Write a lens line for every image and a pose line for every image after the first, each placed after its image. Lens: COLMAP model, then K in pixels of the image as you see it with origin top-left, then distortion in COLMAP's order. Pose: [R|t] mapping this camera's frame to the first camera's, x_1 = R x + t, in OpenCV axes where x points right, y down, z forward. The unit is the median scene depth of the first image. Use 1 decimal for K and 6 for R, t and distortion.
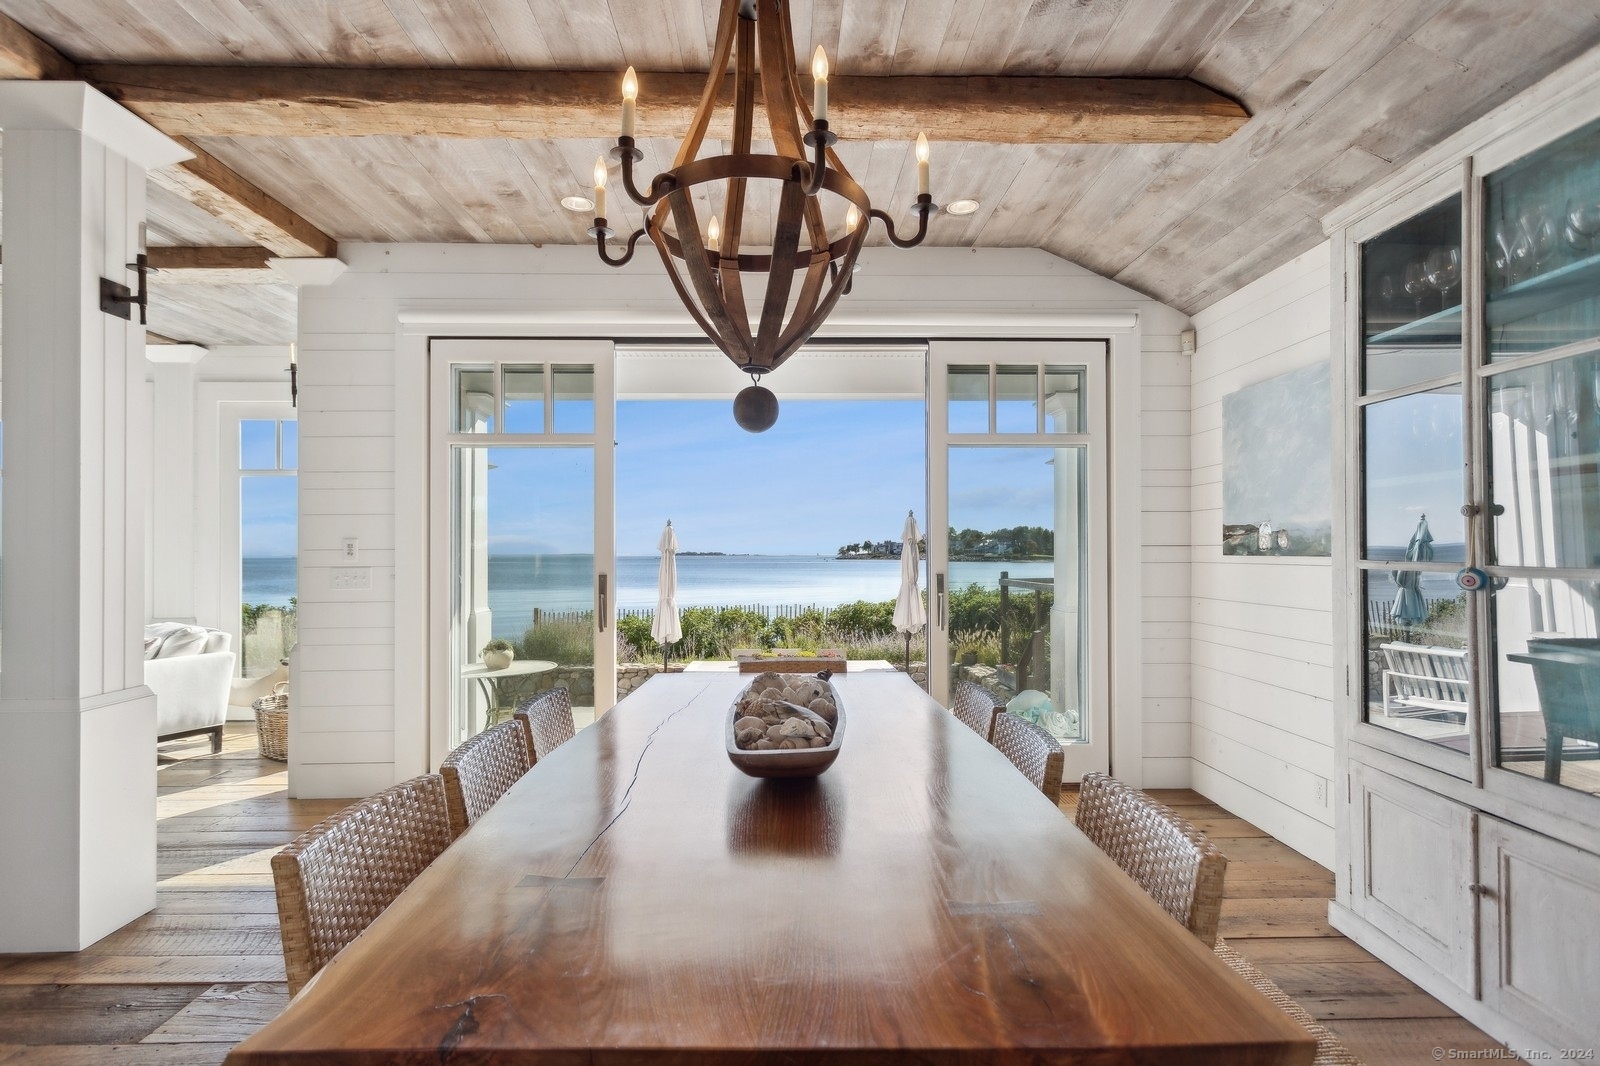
lens RADIAL K [[770.3, 0, 797.2], [0, 770.3, 543.6], [0, 0, 1]] dist [0.003172, 0.001048]
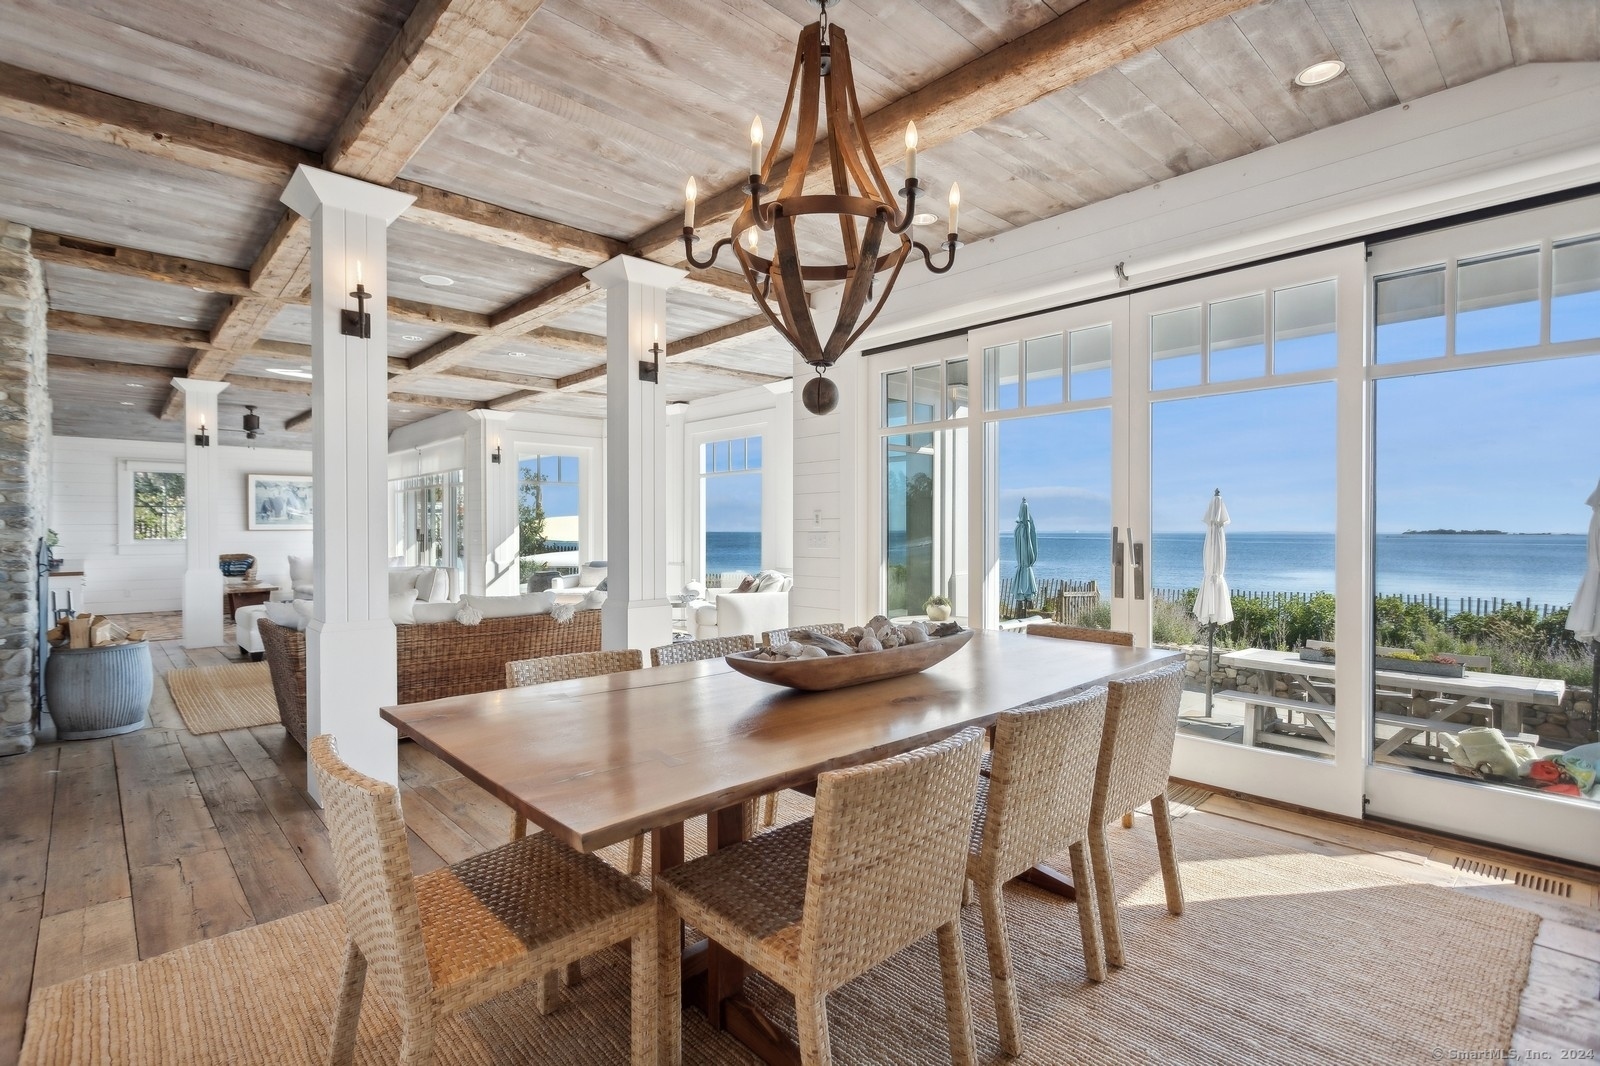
lens RADIAL K [[770.3, 0, 802.4], [0, 770.3, 533.9], [0, 0, 1]] dist [0.003172, 0.001048]
pose [[0.666222, 0.007788, -0.745713, 0.646408], [0.004869, 0.999879, 0.014793, 0.022007], [0.745737, -0.013486, 0.666104, 0.112642]]
